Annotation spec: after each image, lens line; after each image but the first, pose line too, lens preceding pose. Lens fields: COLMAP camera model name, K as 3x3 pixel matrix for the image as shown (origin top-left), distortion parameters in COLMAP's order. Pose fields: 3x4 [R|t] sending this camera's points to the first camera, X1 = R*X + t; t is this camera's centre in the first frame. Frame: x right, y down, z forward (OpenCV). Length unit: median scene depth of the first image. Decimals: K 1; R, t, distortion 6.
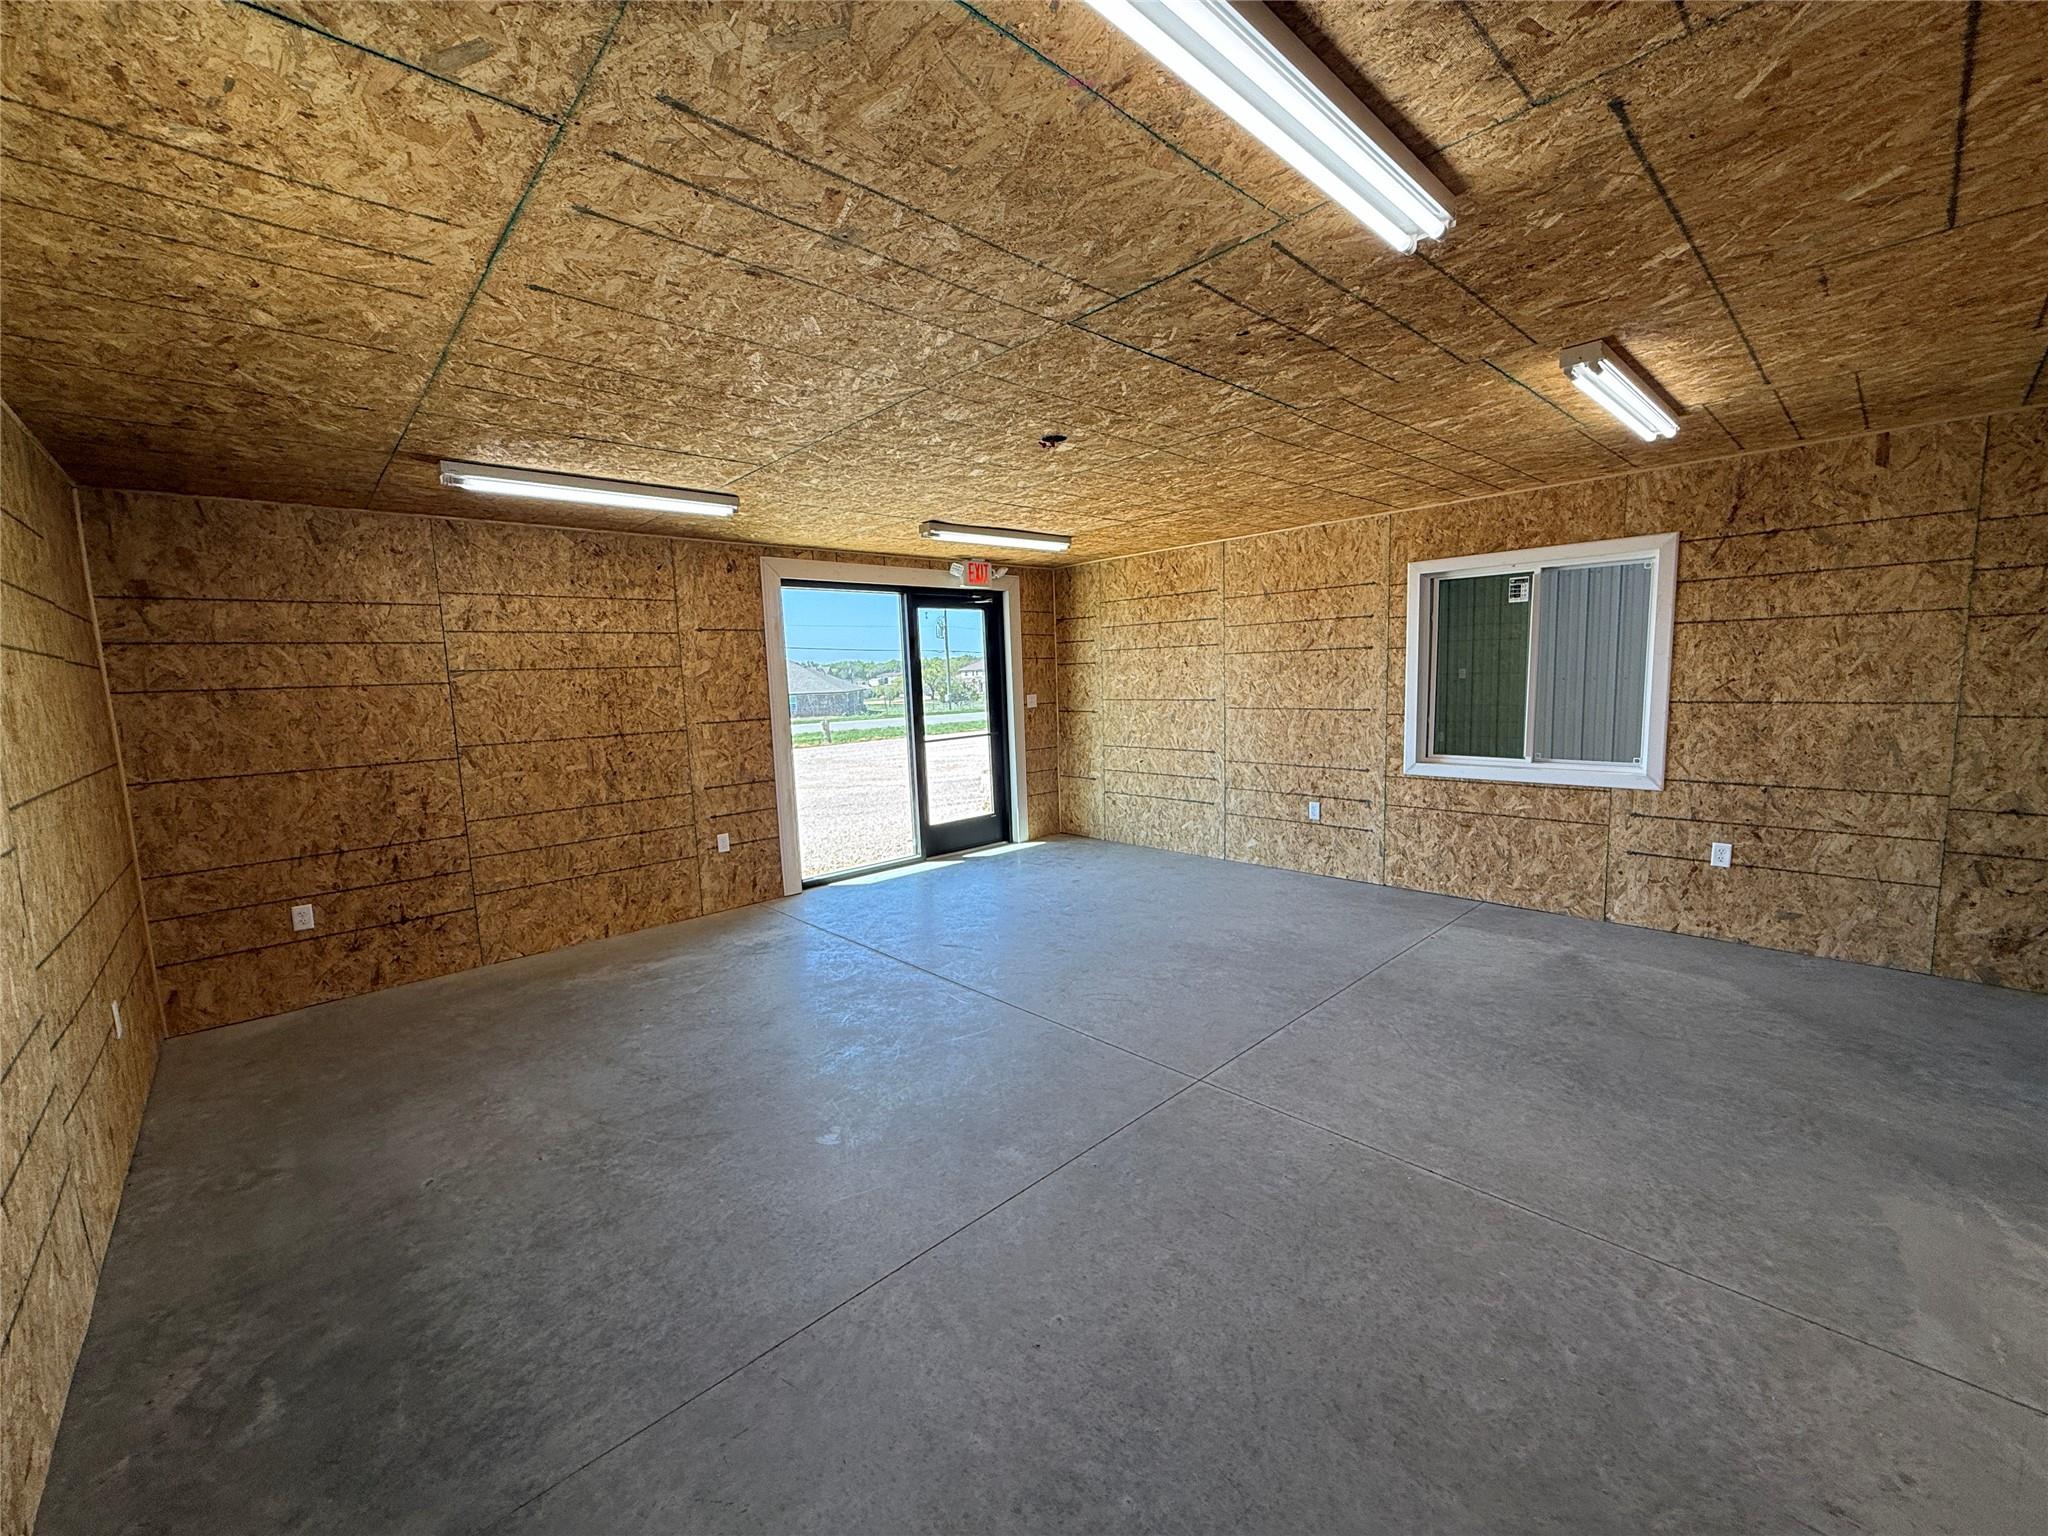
lens RADIAL K [[819.7, 0, 1020.1], [0, 819.7, 771.5], [0, 0, 1]] dist [0.001042, -0.000340]
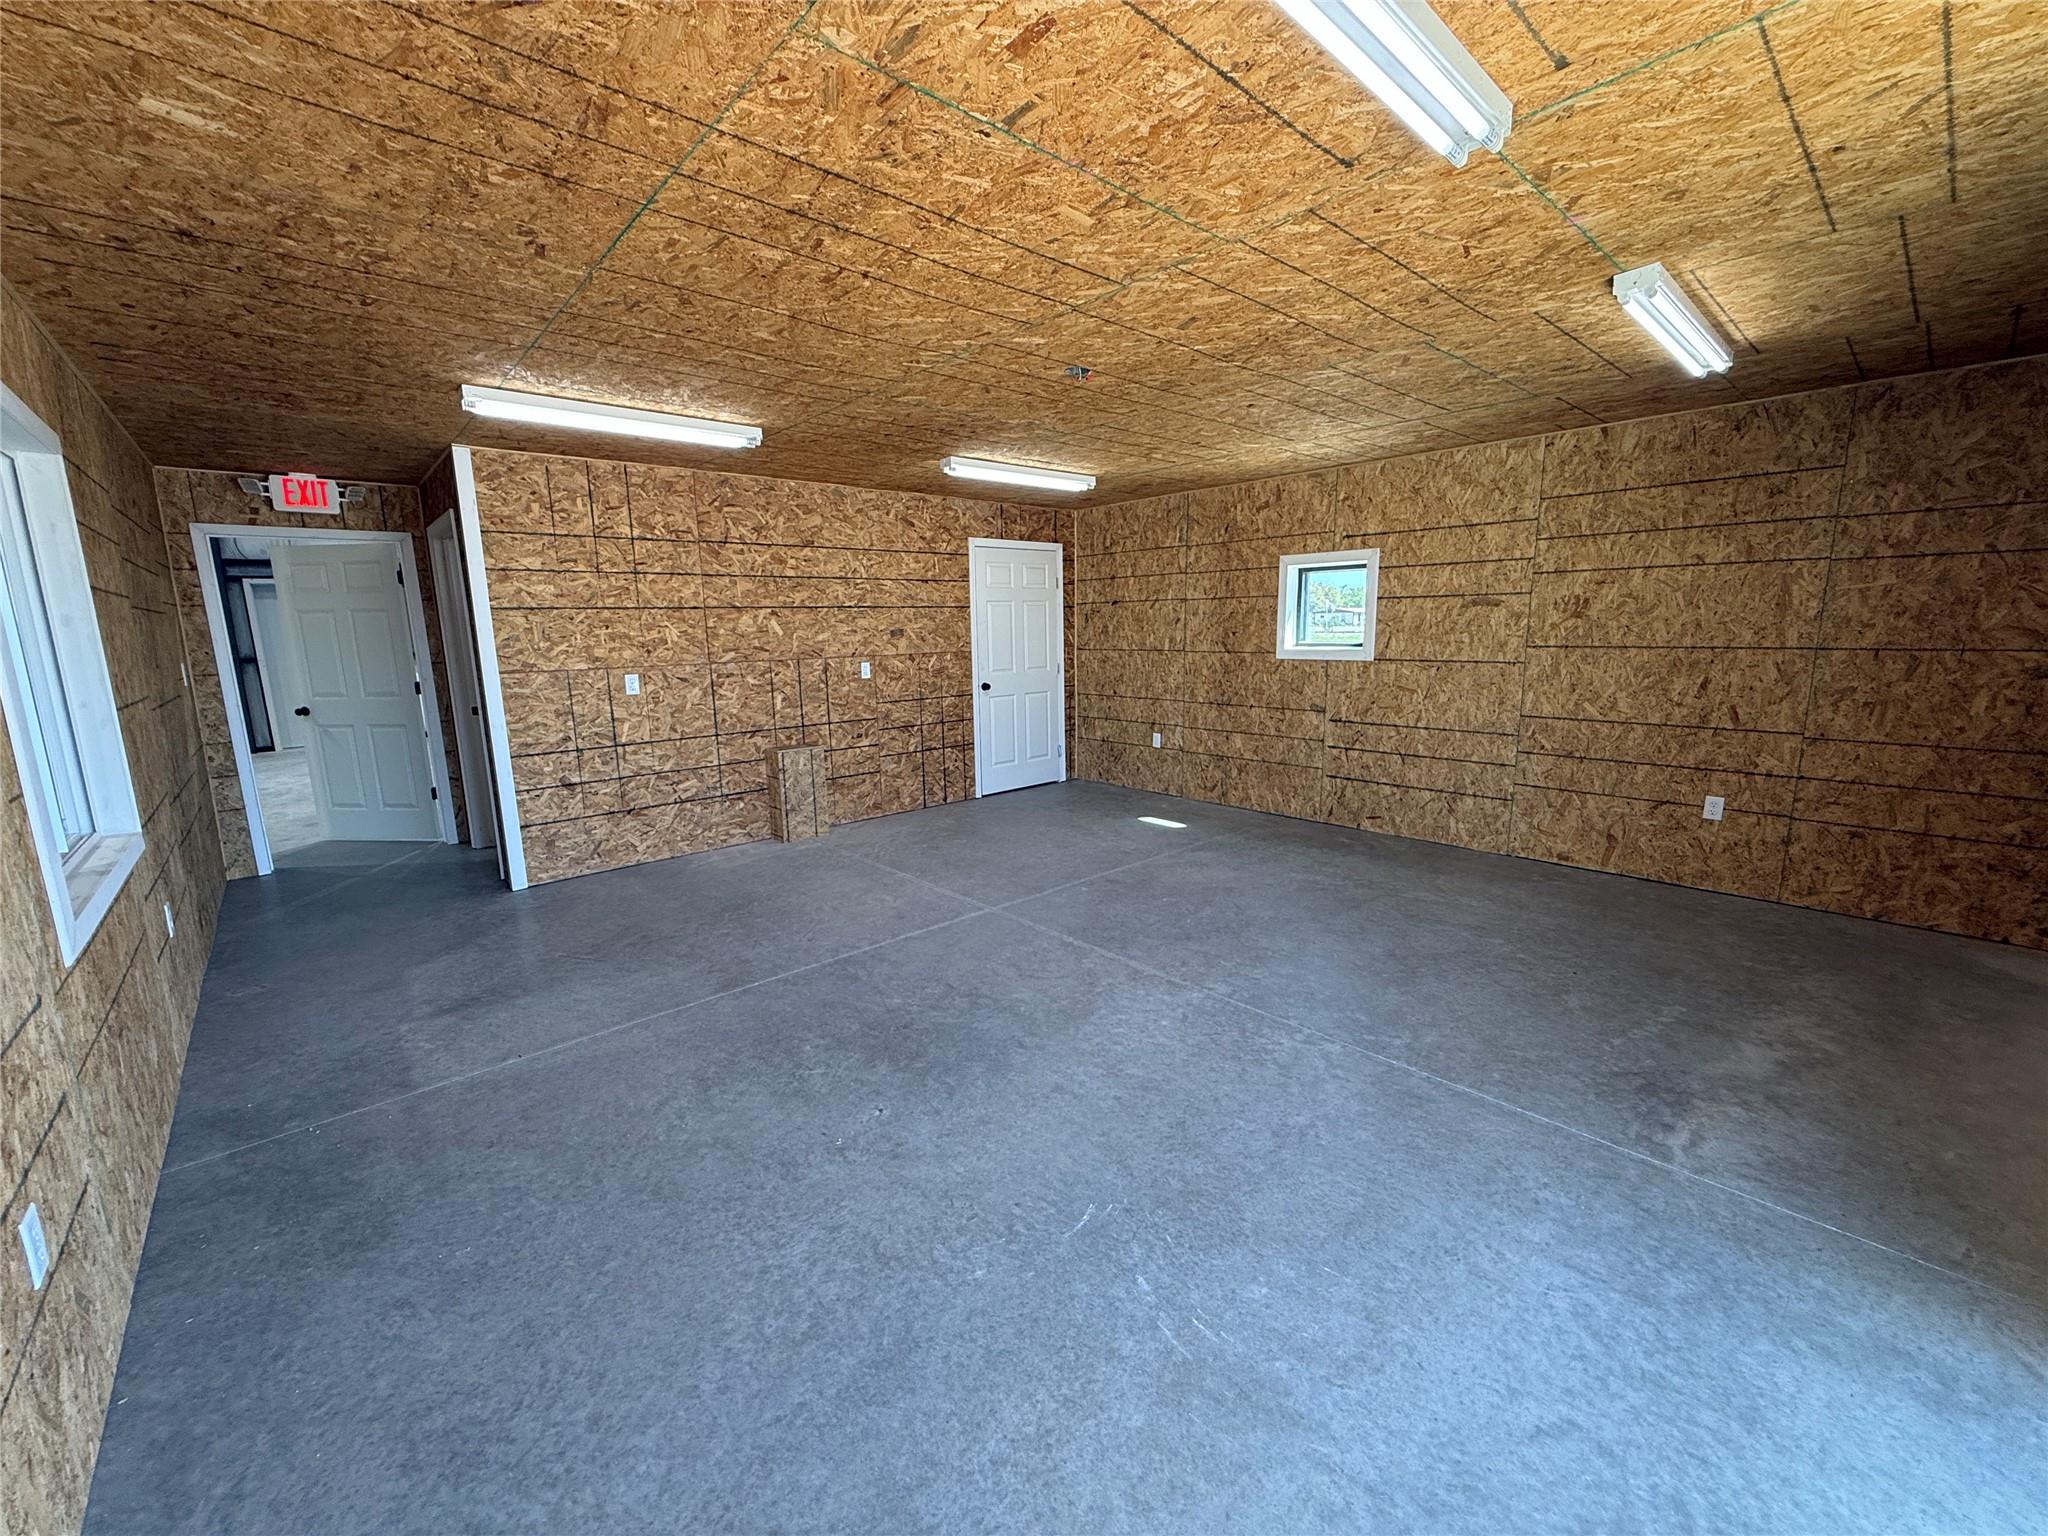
lens RADIAL K [[819.7, 0, 1026.1], [0, 819.7, 768.8], [0, 0, 1]] dist [0.001042, -0.000340]
pose [[-0.998245, 0.052807, 0.026819, 0.098492], [0.058359, 0.954239, 0.293296, -0.235854], [-0.010103, 0.294346, -0.955646, 2.026171]]
